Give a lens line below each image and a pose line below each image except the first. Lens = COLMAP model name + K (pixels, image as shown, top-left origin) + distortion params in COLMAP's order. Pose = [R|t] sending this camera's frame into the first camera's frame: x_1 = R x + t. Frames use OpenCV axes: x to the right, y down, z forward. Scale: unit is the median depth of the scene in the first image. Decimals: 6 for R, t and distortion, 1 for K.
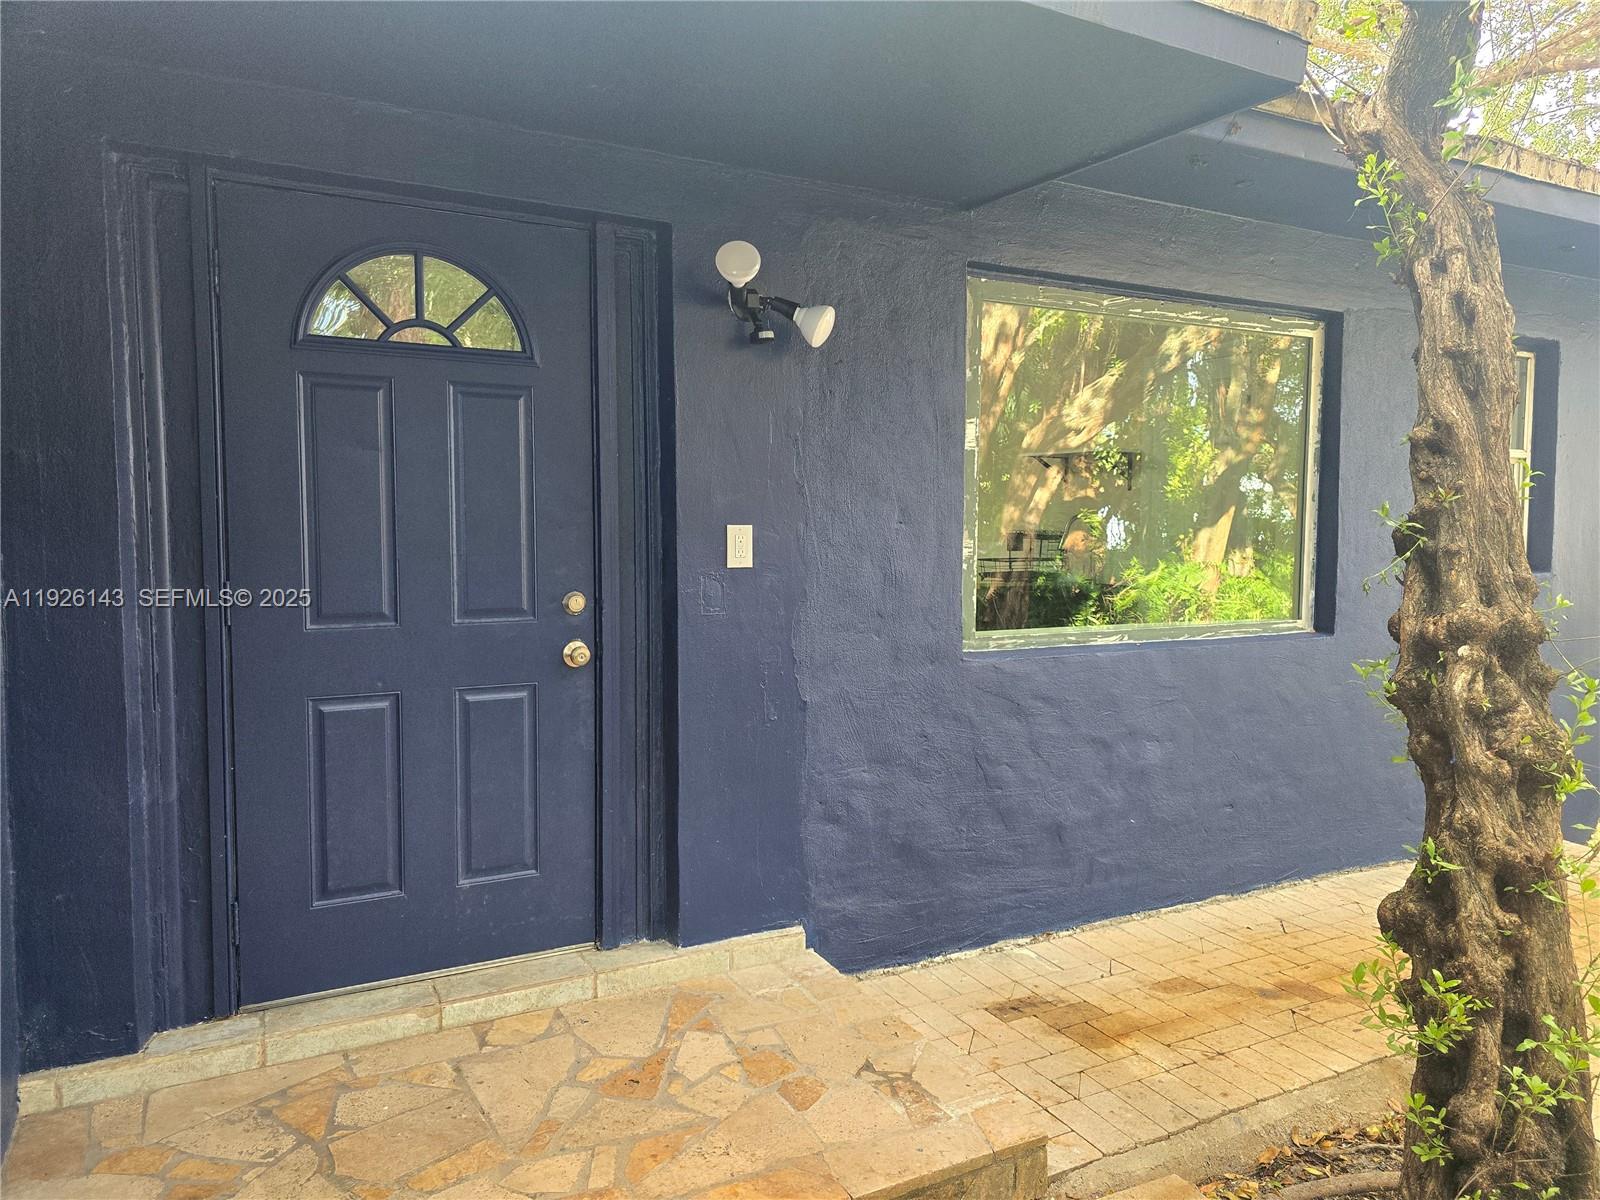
lens RADIAL K [[1059.0, 0, 799.4], [0, 1059.0, 607.2], [0, 0, 1]] dist [0.048634, -0.047143]
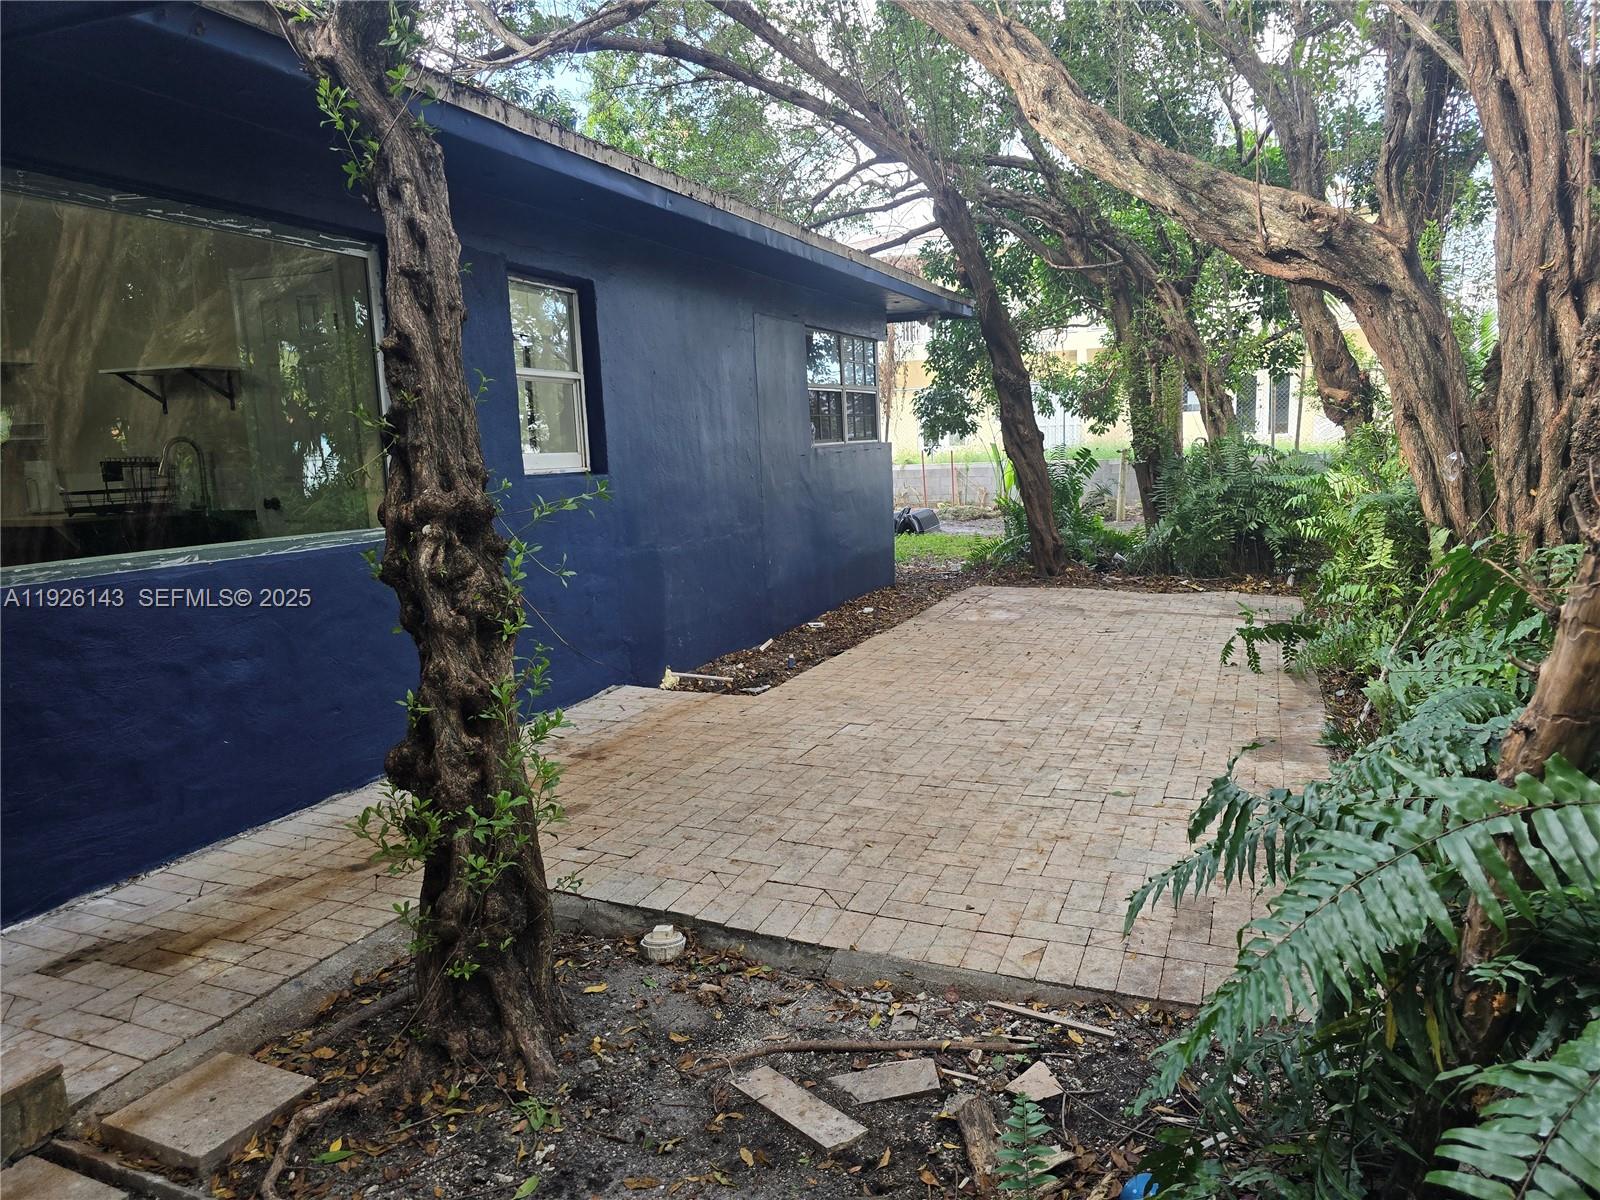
lens RADIAL K [[1059.0, 0, 799.4], [0, 1059.0, 607.2], [0, 0, 1]] dist [0.048634, -0.047143]
pose [[0.764720, -0.128839, 0.631351, 0.159481], [0.089335, 0.991543, 0.094136, 0.045376], [-0.638140, -0.015586, 0.769763, -0.143595]]
